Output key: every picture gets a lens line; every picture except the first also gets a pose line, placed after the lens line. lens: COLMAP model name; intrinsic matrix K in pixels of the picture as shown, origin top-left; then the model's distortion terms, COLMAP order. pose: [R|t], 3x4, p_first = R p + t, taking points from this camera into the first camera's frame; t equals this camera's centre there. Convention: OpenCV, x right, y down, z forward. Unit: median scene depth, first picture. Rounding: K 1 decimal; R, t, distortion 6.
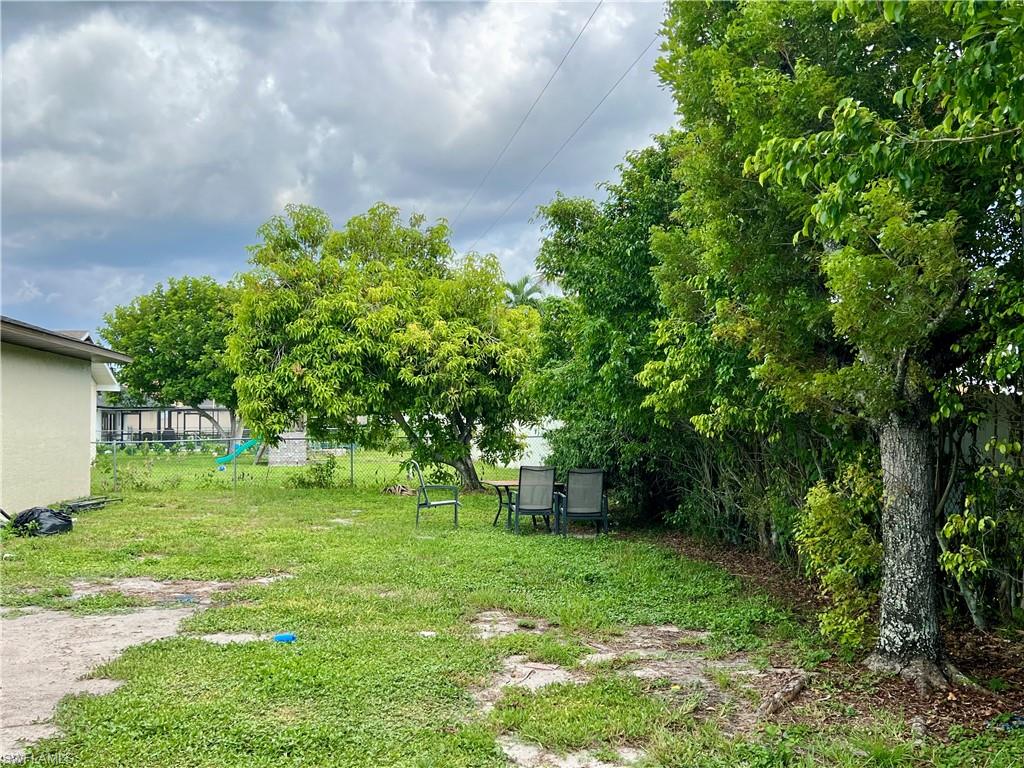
lens RADIAL K [[980.7, 0, 512.0], [0, 980.7, 384.0], [0, 0, 1]] dist [0.003636, 0.001742]
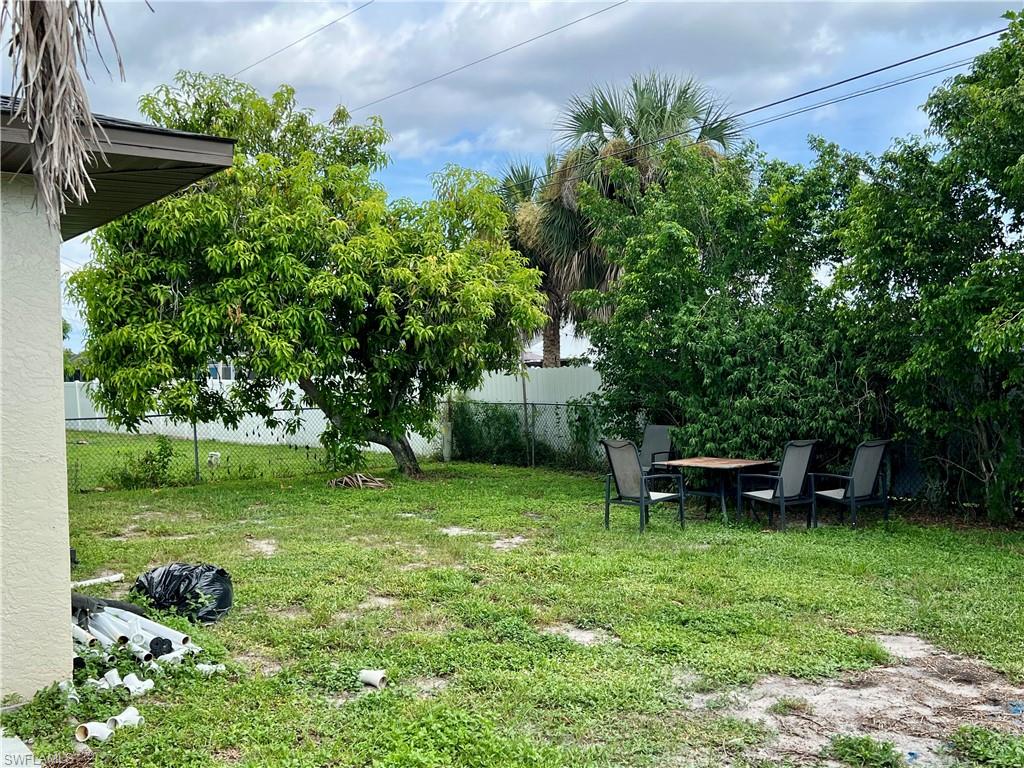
lens RADIAL K [[980.7, 0, 512.0], [0, 980.7, 384.0], [0, 0, 1]] dist [0.003636, 0.001742]
pose [[0.852827, -0.015476, 0.521964, -0.392444], [-0.002861, 0.999407, 0.034306, 0.008775], [-0.522186, -0.030750, 0.852277, 0.300191]]
